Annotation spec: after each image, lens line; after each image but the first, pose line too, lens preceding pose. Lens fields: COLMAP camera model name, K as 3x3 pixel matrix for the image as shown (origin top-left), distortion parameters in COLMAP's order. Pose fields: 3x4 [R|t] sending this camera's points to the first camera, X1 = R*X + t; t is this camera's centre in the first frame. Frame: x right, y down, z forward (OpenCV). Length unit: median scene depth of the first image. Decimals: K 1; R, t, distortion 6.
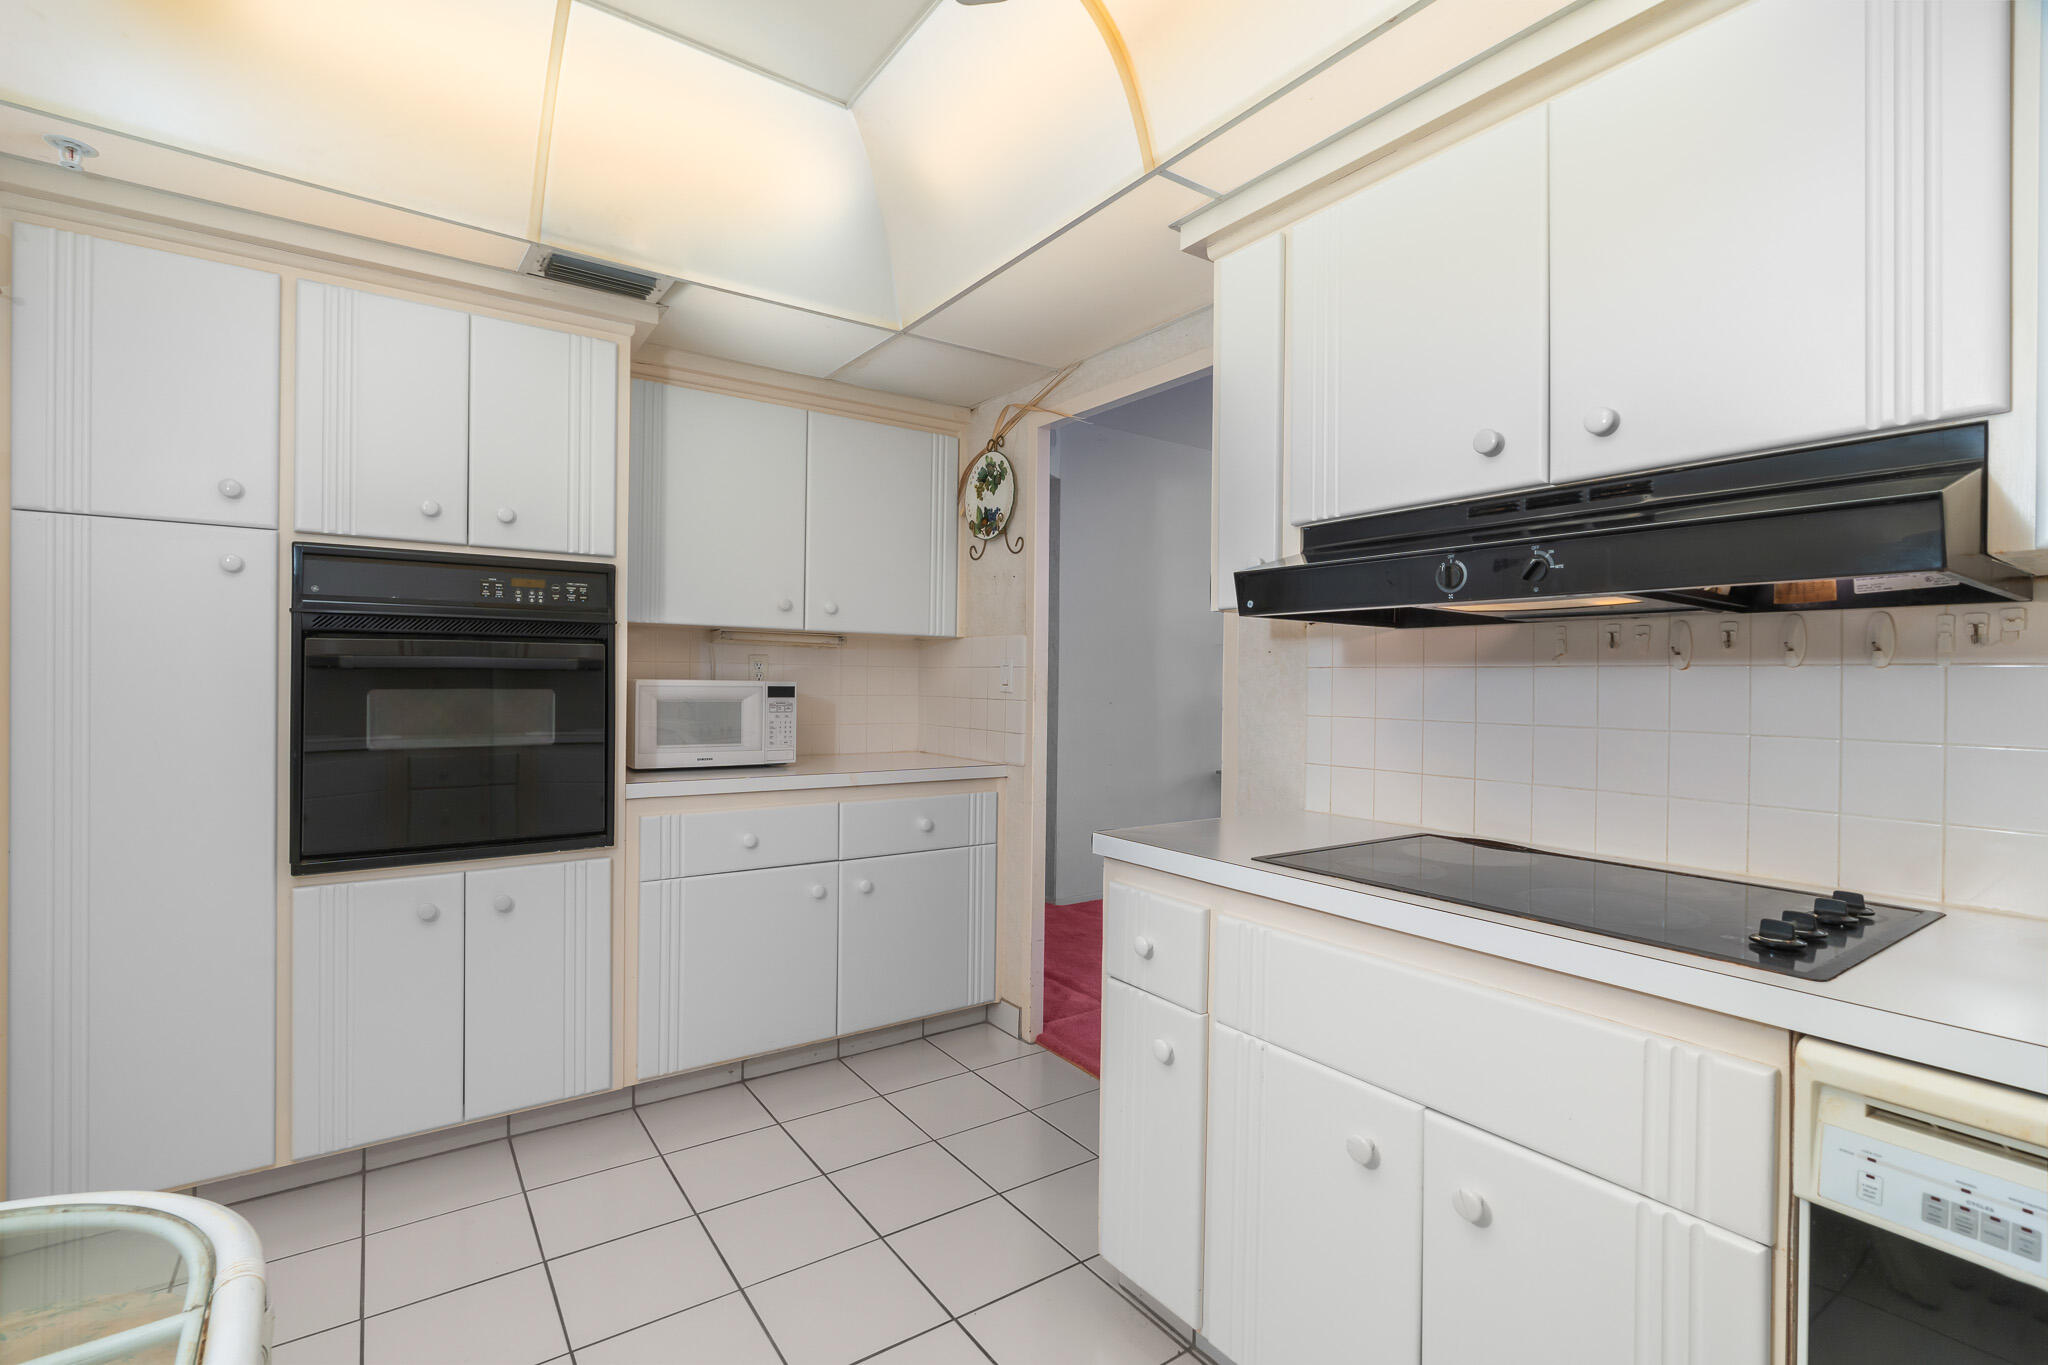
lens RADIAL K [[926.4, 0, 1024.0], [0, 926.4, 682.5], [0, 0, 1]] dist [0.002479, 0.000490]
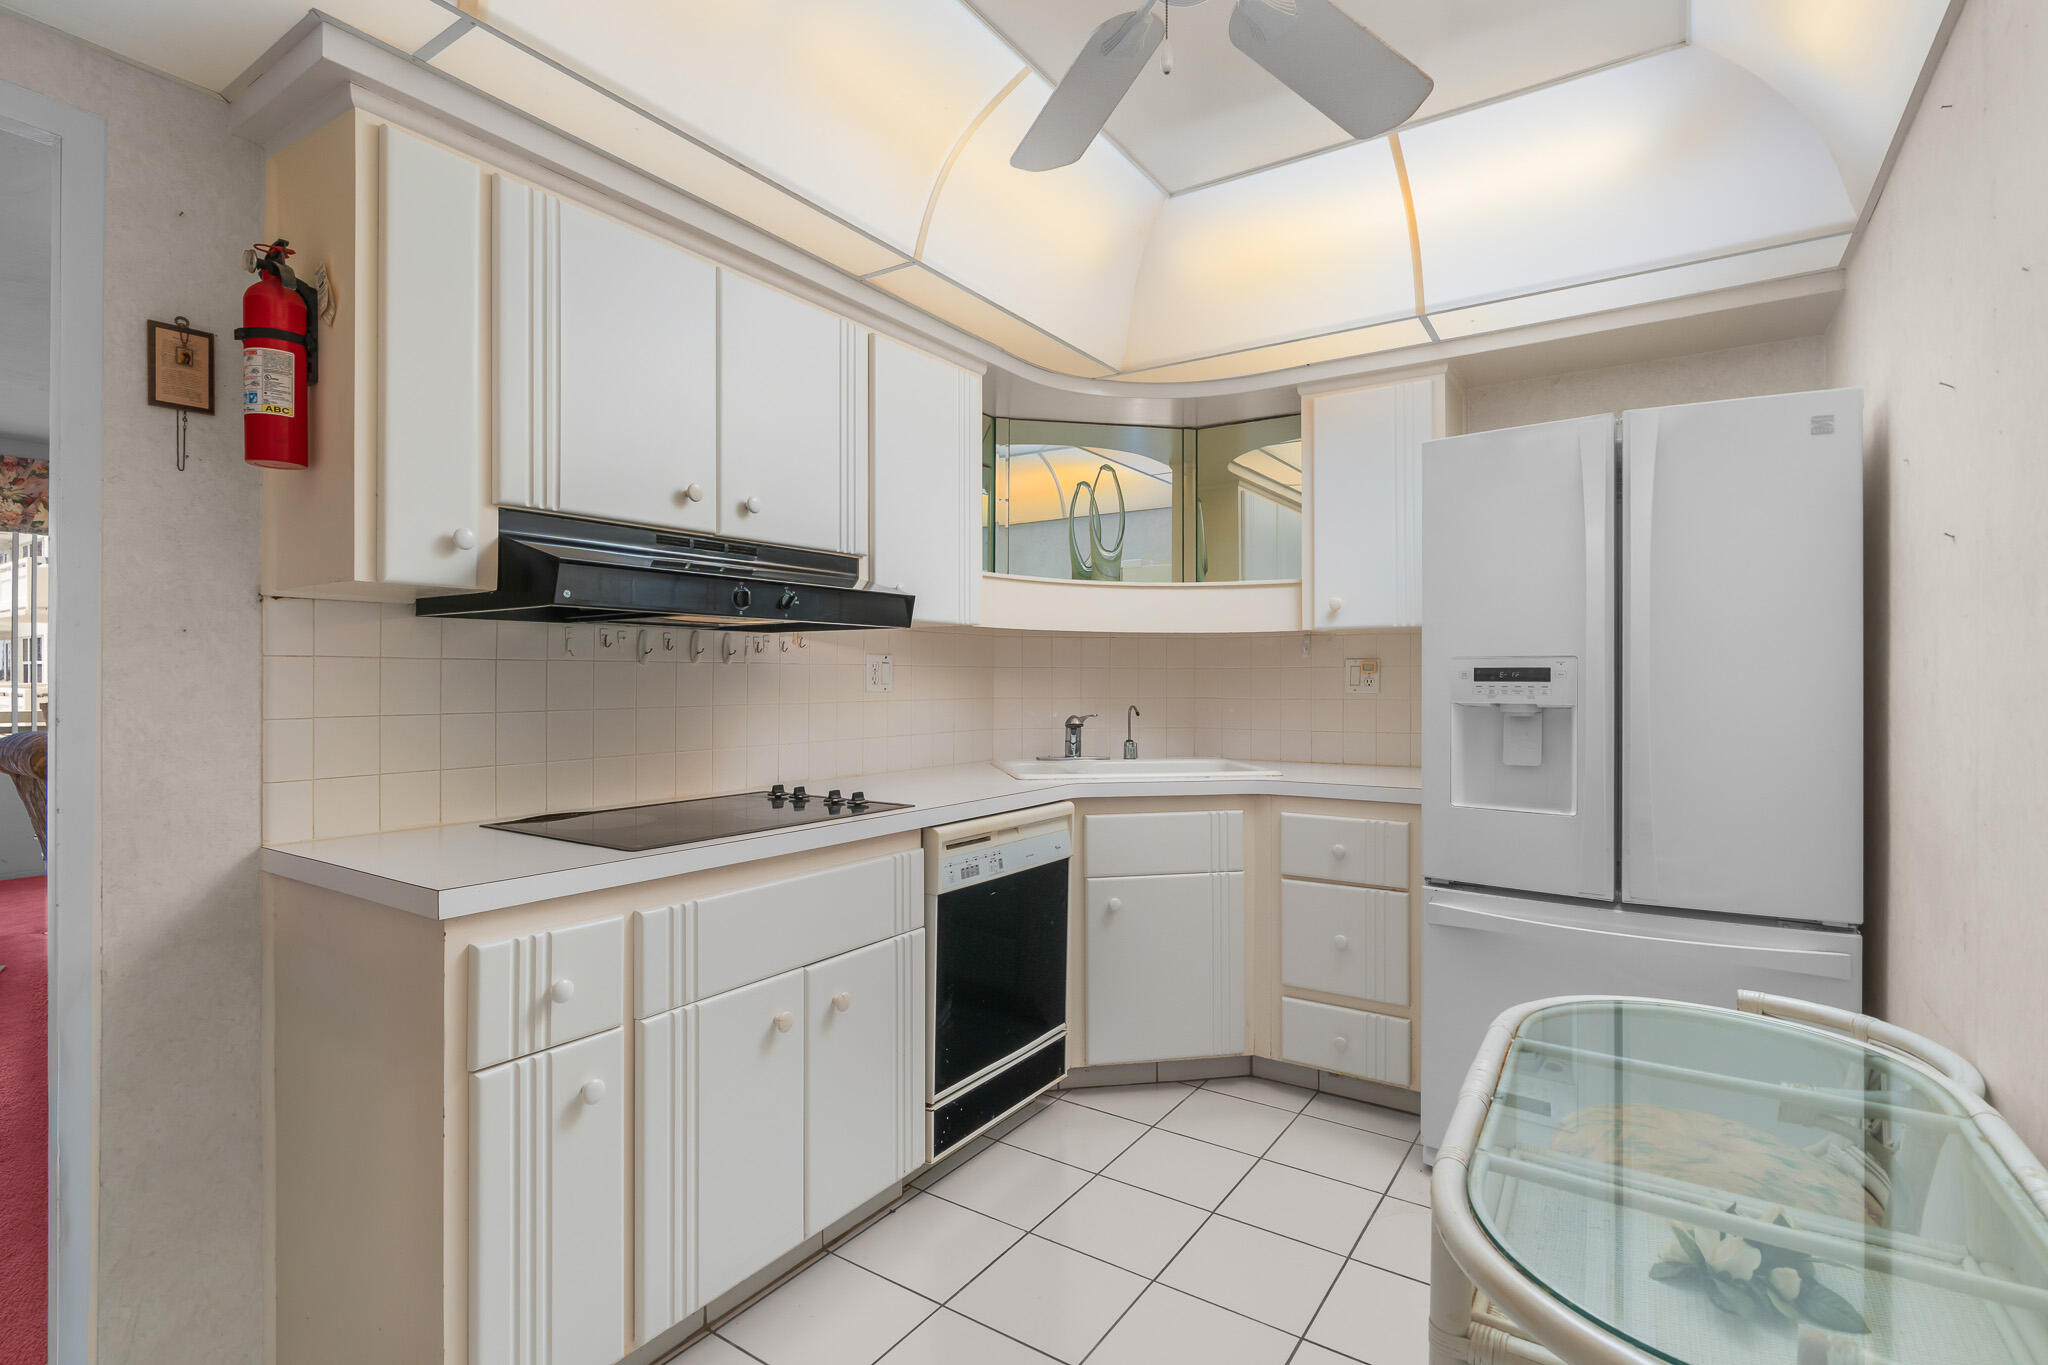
lens RADIAL K [[975.4, 0, 1024.0], [0, 975.4, 682.5], [0, 0, 1]] dist [0.001009, 0.000127]
pose [[-0.355350, -0.015083, 0.934612, -1.198662], [-0.002481, 0.999882, 0.015193, -0.015398], [-0.934730, 0.003080, -0.355345, 1.306332]]
